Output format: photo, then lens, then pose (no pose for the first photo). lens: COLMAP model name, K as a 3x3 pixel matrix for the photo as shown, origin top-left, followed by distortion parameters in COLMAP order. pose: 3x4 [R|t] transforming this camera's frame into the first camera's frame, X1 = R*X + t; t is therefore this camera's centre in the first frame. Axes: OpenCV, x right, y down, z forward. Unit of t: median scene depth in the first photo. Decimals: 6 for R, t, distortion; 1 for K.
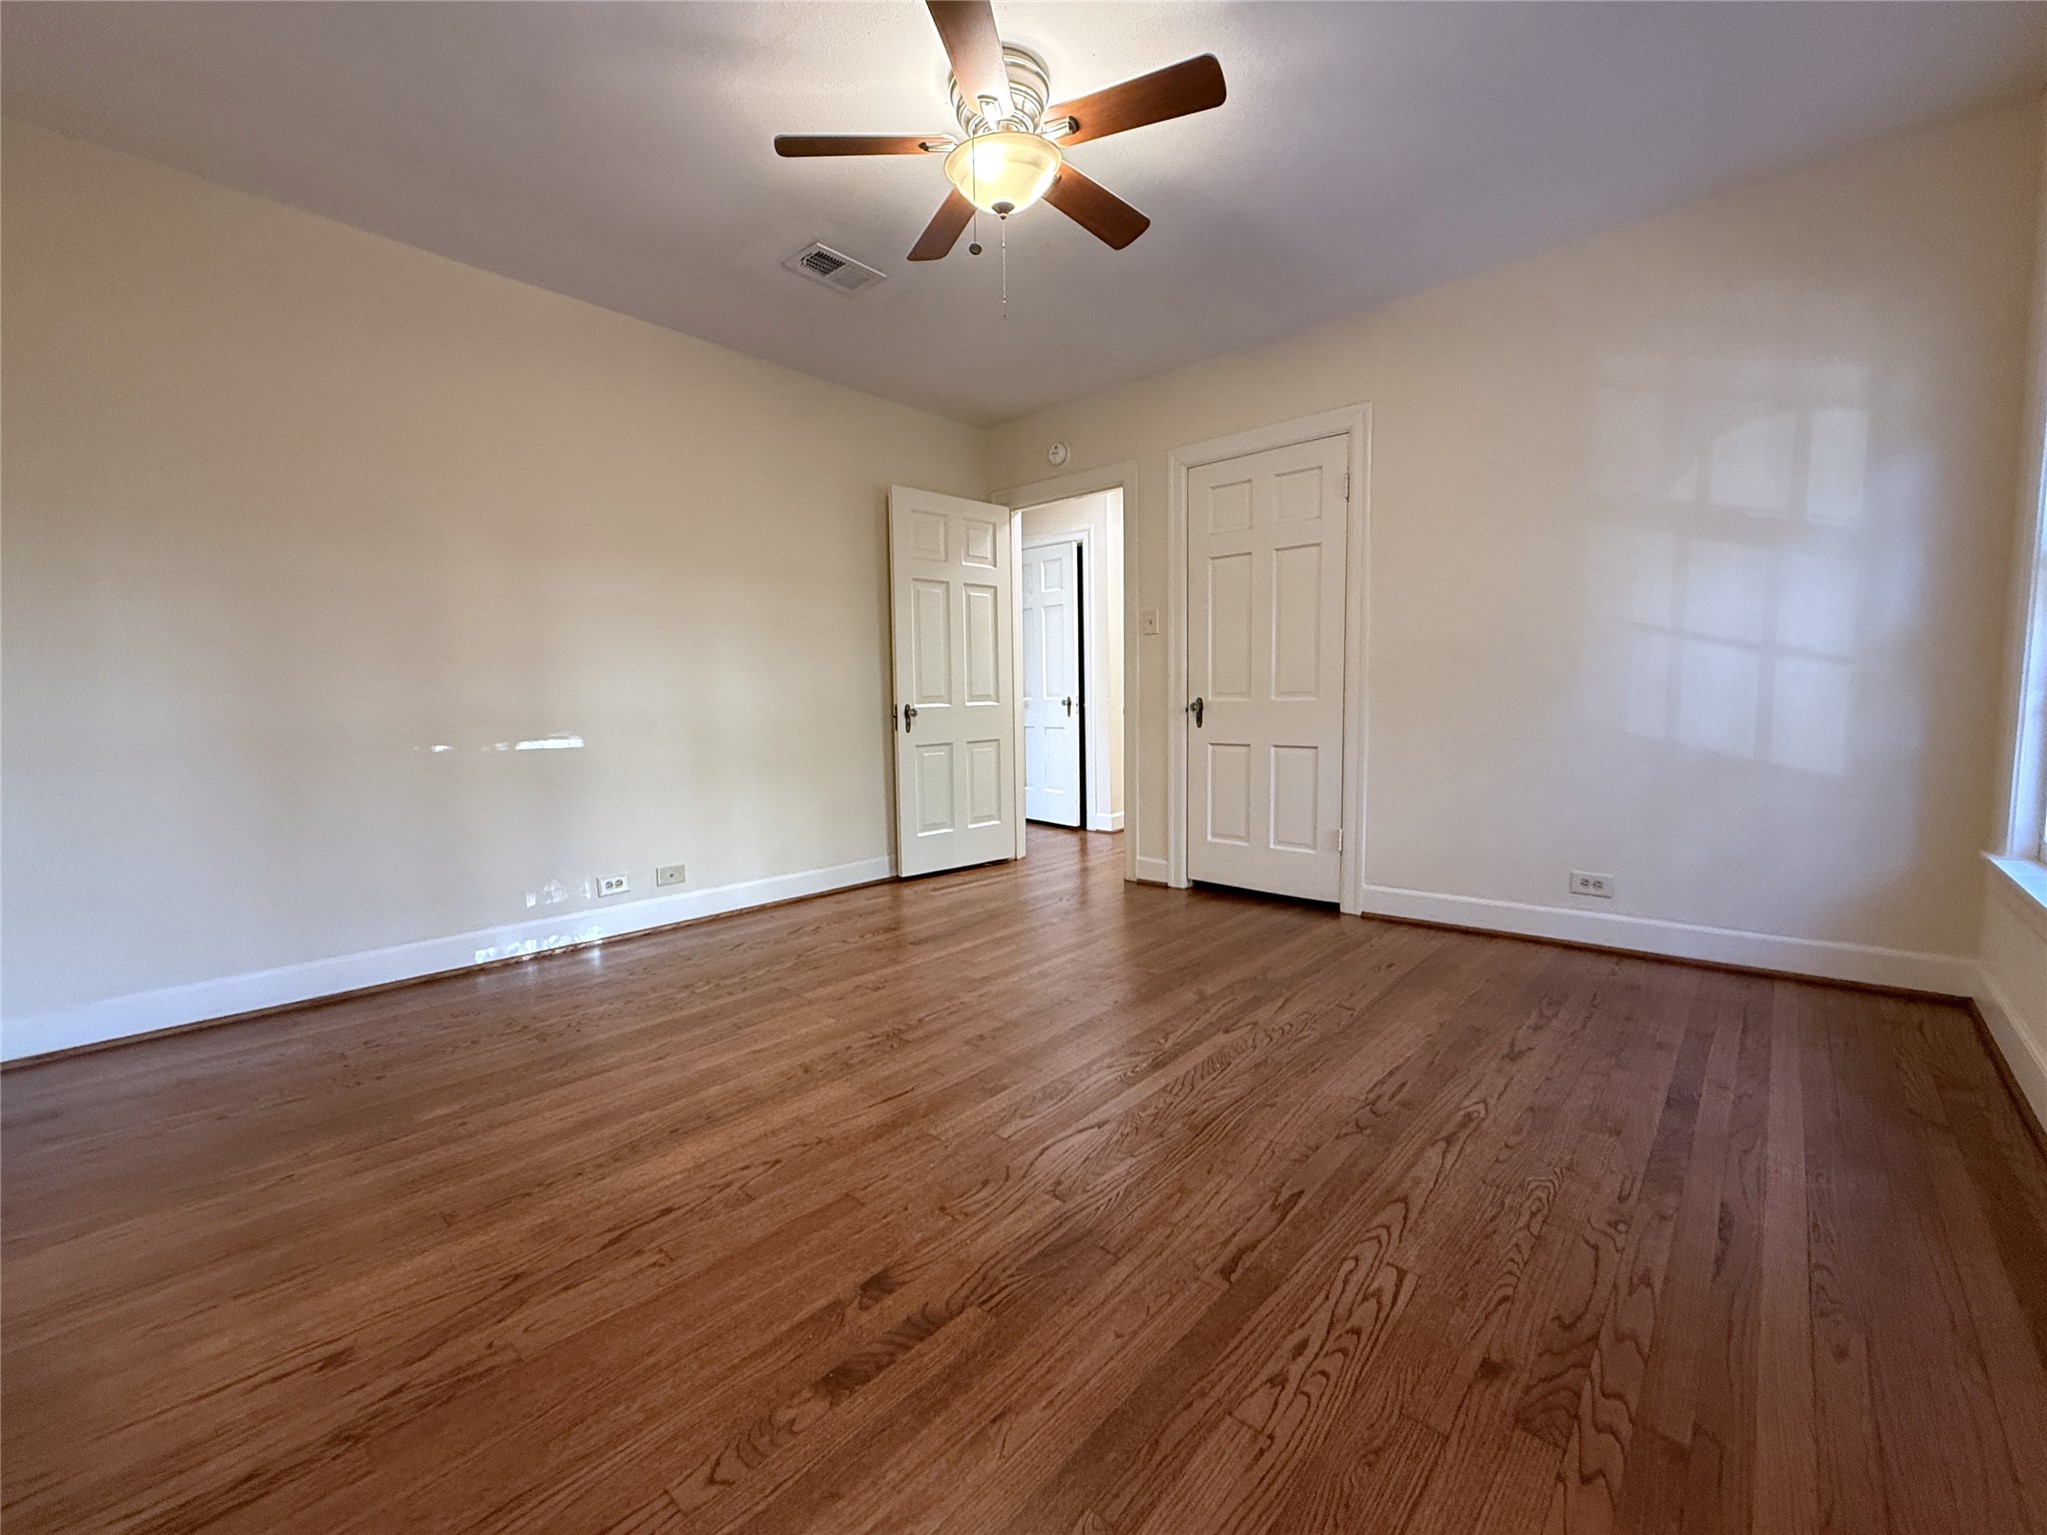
lens RADIAL K [[825.4, 0, 1030.2], [0, 825.4, 771.0], [0, 0, 1]] dist [-0.001842, -0.000969]
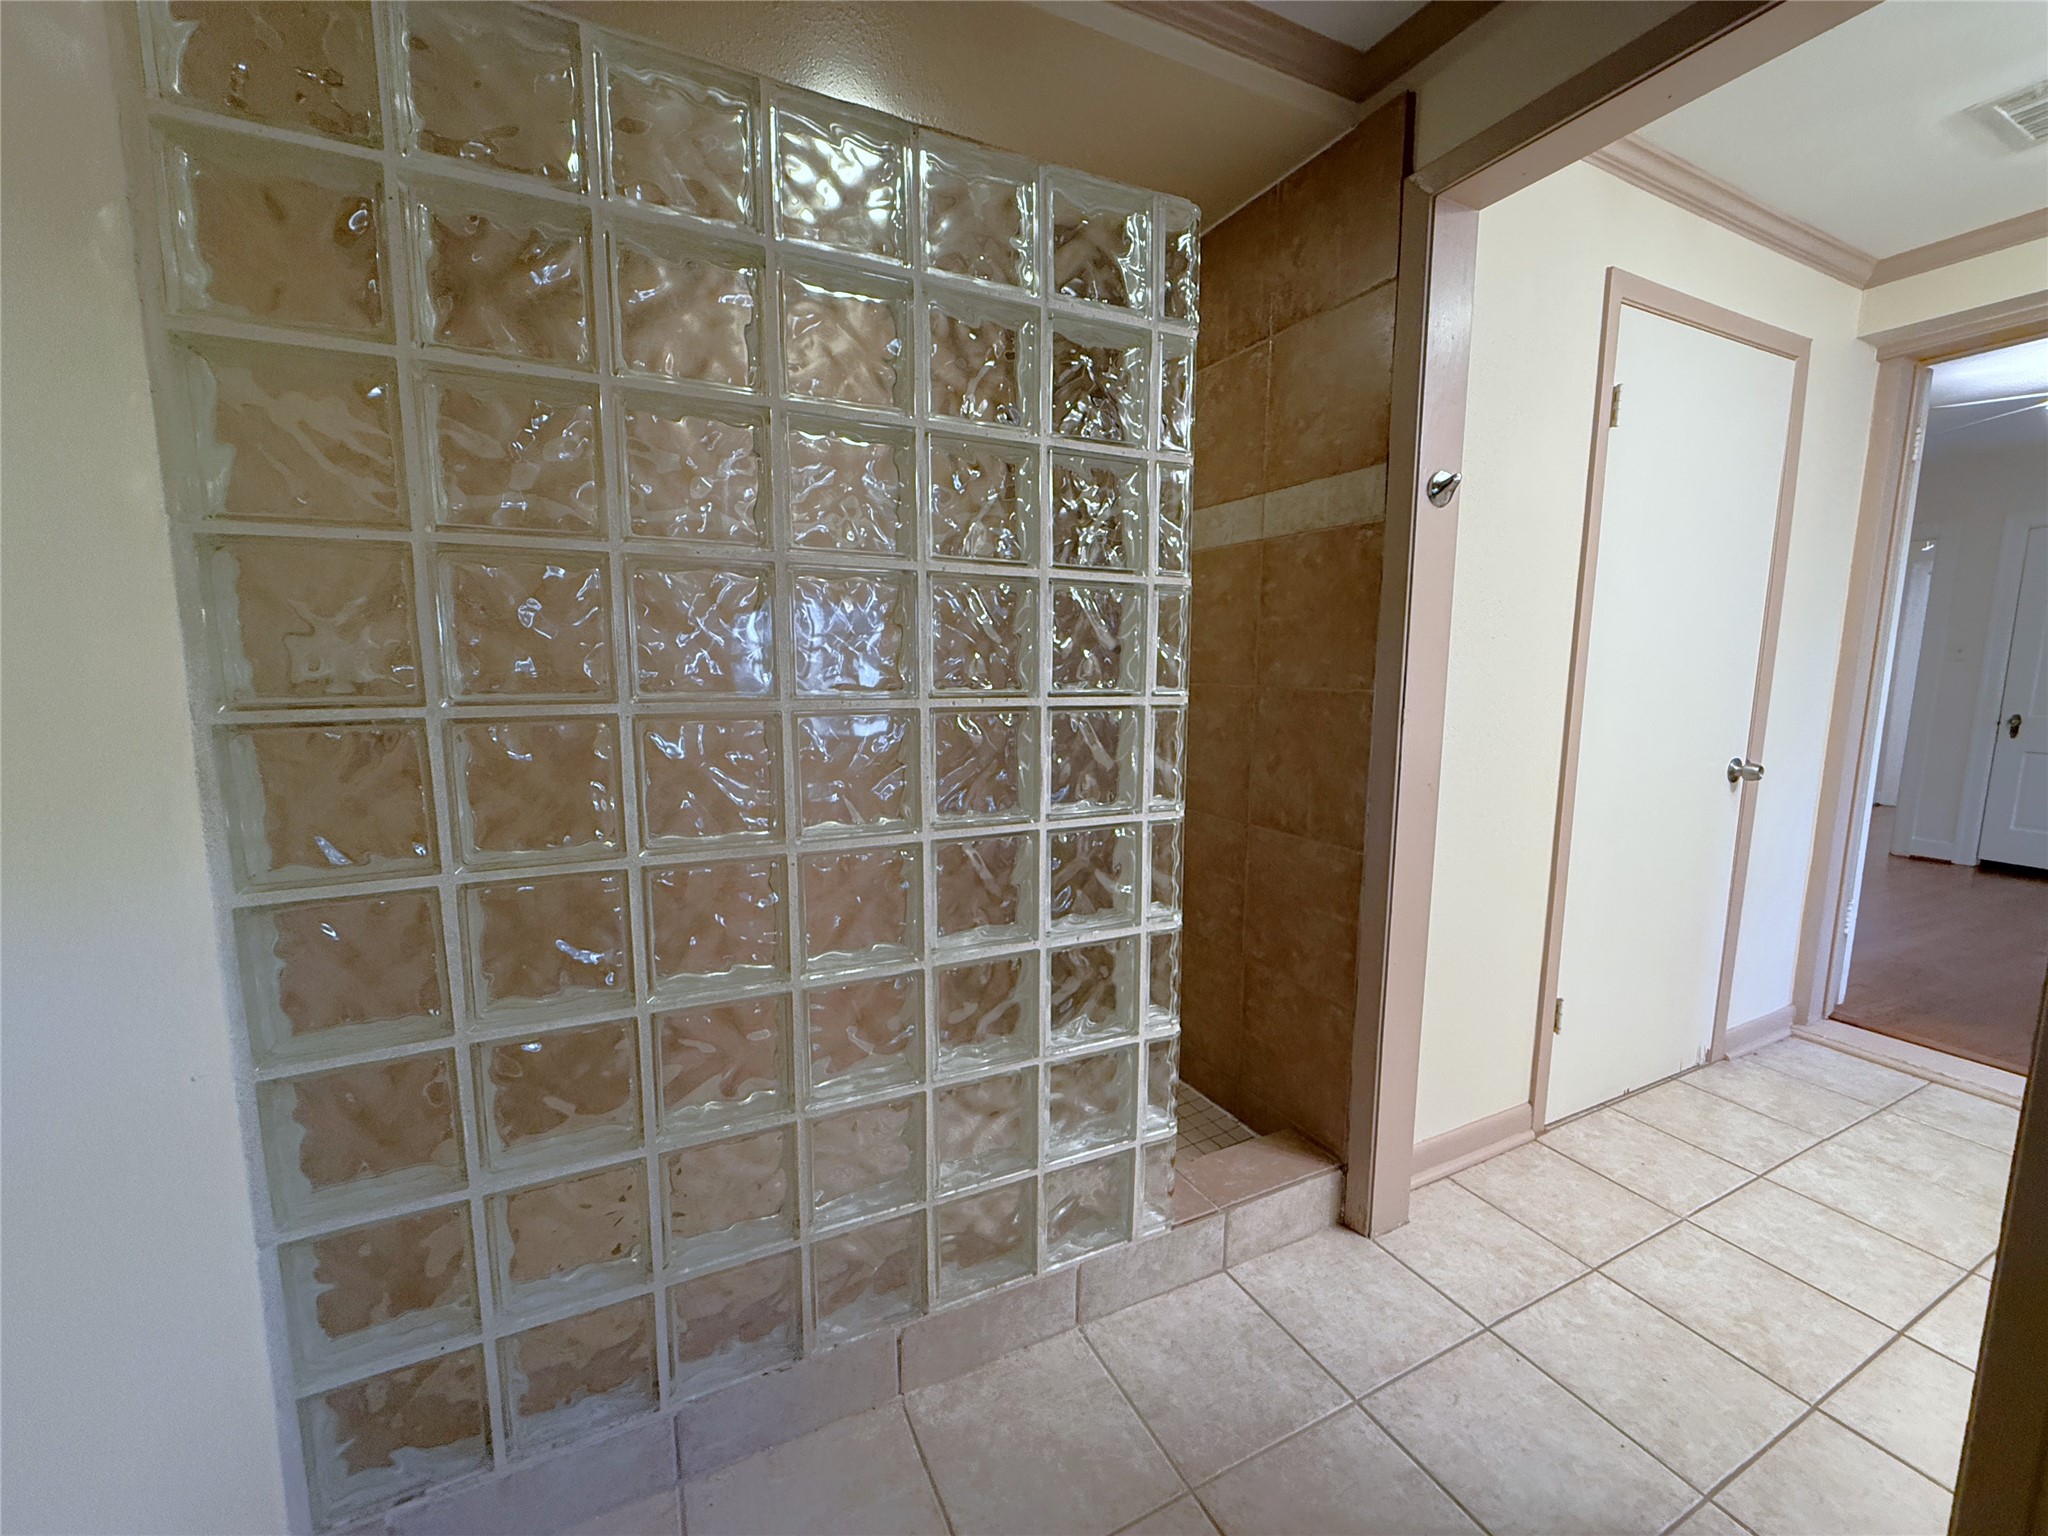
lens RADIAL K [[825.8, 0, 1023.3], [0, 825.8, 773.1], [0, 0, 1]] dist [-0.001842, -0.000969]
pose [[0.931041, 0.057024, -0.360431, -0.851931], [-0.045011, 0.998118, 0.041645, 0.018734], [0.362128, -0.022550, 0.931856, -0.807531]]
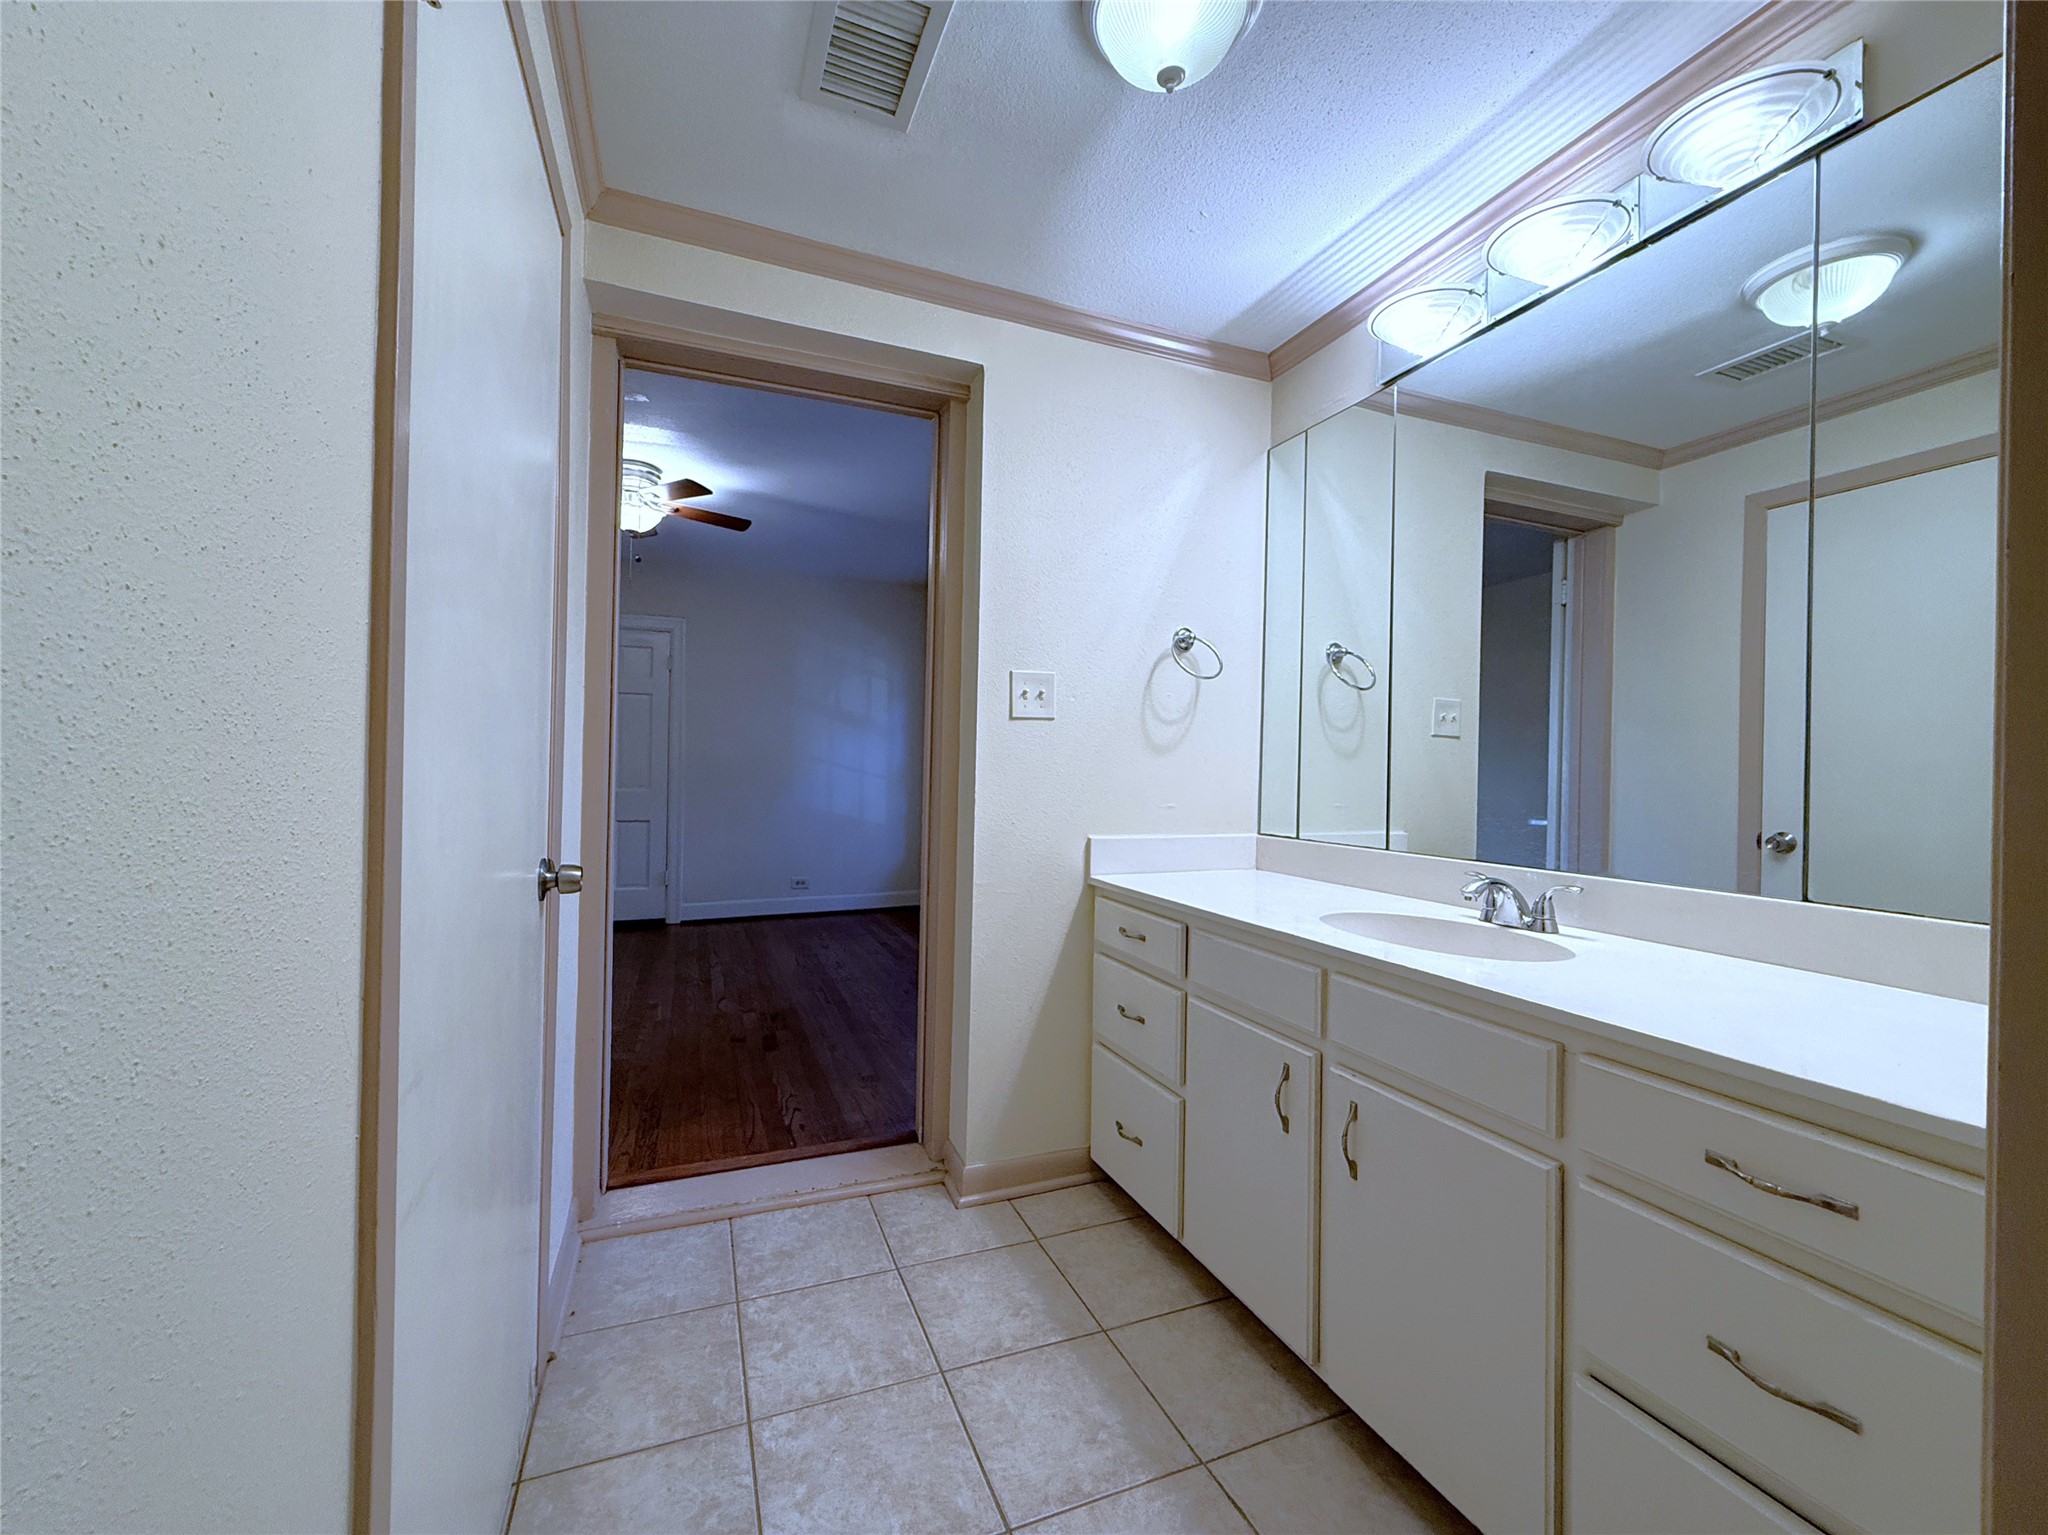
lens RADIAL K [[825.8, 0, 1023.5], [0, 825.8, 776.9], [0, 0, 1]] dist [-0.001842, -0.000969]
pose [[0.434400, 0.015906, 0.900580, -0.802174], [0.065230, 0.996663, -0.049067, 0.011324], [-0.898355, 0.080060, 0.431913, -0.342344]]
